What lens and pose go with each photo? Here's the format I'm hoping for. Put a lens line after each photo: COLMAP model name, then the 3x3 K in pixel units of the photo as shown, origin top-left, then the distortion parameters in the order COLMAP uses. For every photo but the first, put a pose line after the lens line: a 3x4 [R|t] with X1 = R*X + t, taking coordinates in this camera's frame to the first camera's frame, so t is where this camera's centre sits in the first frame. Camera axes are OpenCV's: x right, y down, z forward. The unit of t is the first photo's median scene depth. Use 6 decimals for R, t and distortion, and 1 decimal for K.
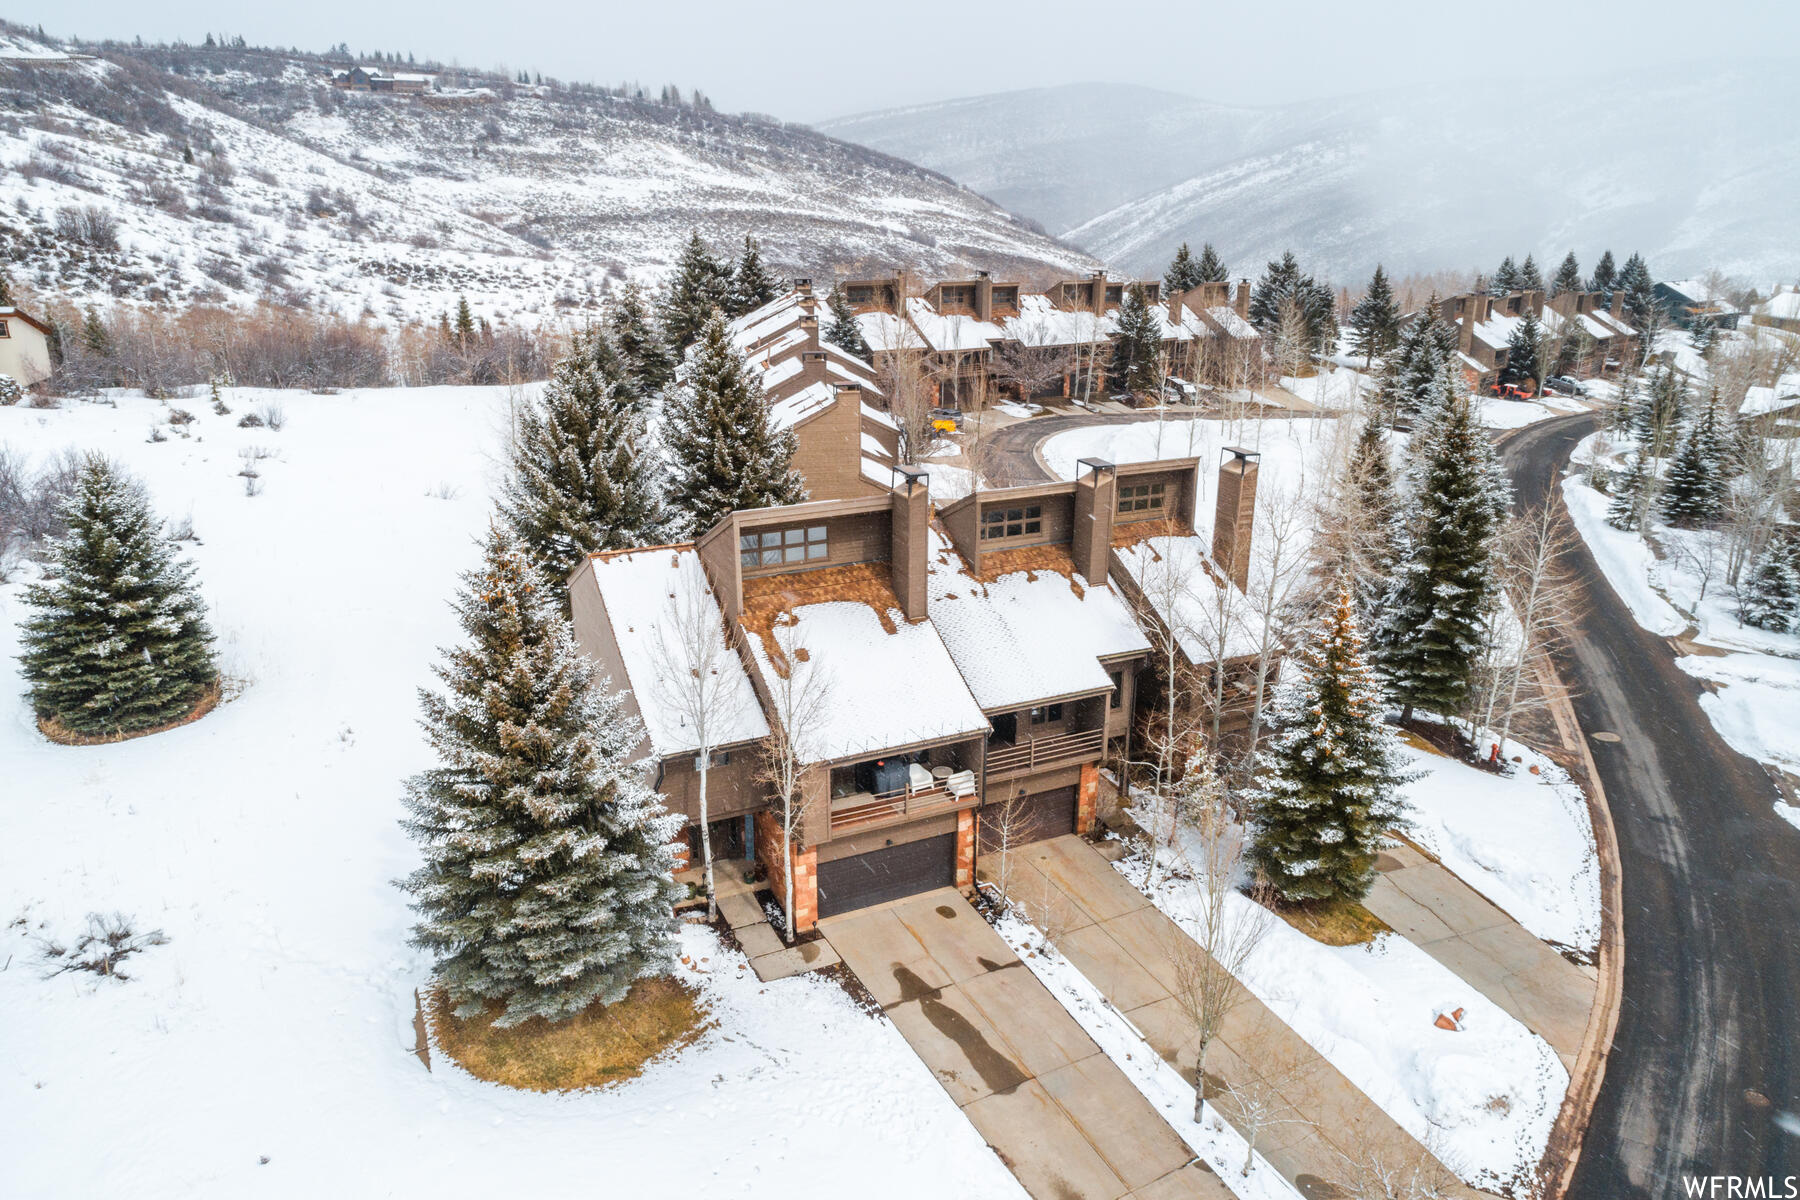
lens RADIAL K [[1282.4, 0, 900.0], [0, 1282.4, 600.0], [0, 0, 1]] dist [-0.004153, 0.007656]
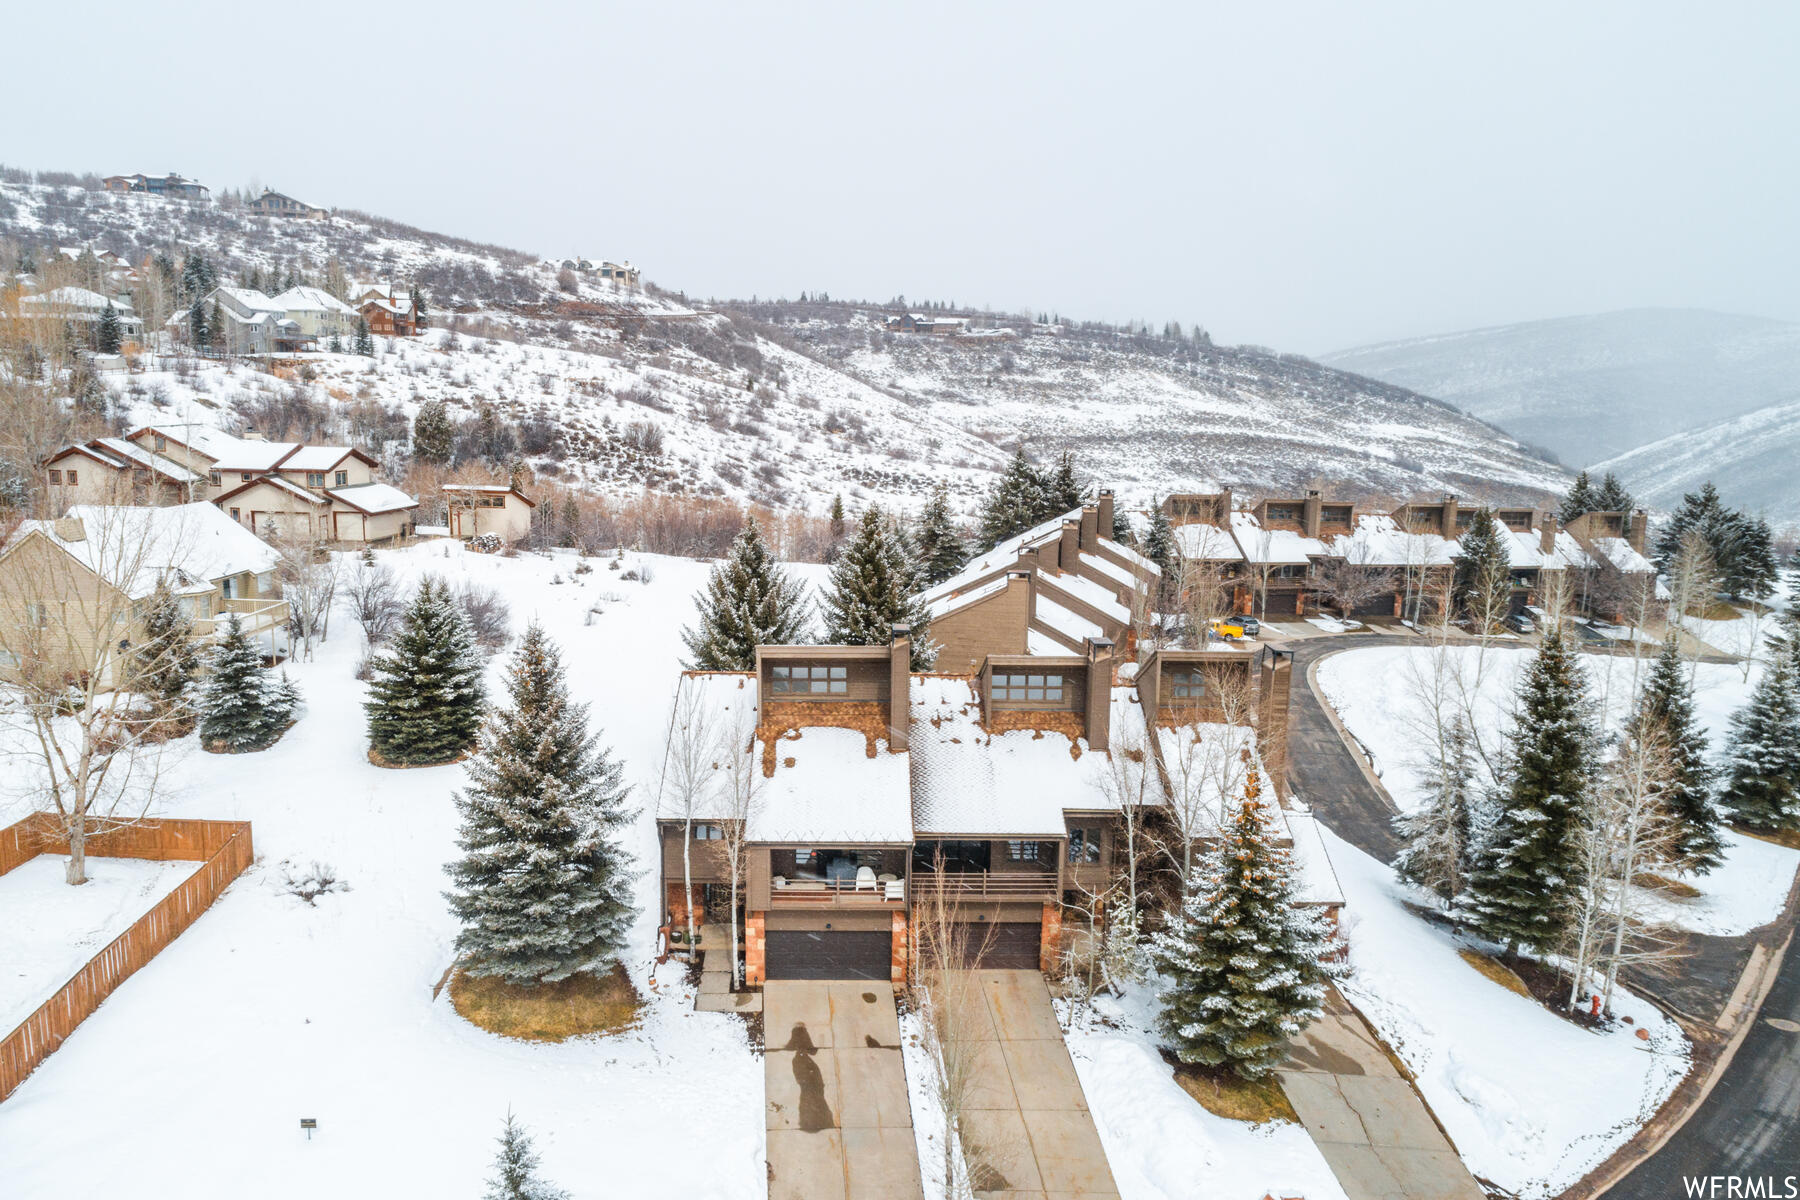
lens RADIAL K [[1282.4, 0, 900.0], [0, 1282.4, 600.0], [0, 0, 1]] dist [-0.004153, 0.007656]
pose [[0.897470, 0.070847, -0.435349, 0.157965], [-0.142358, 0.980721, -0.133871, 0.011222], [0.417472, 0.182120, 0.890253, -0.029727]]
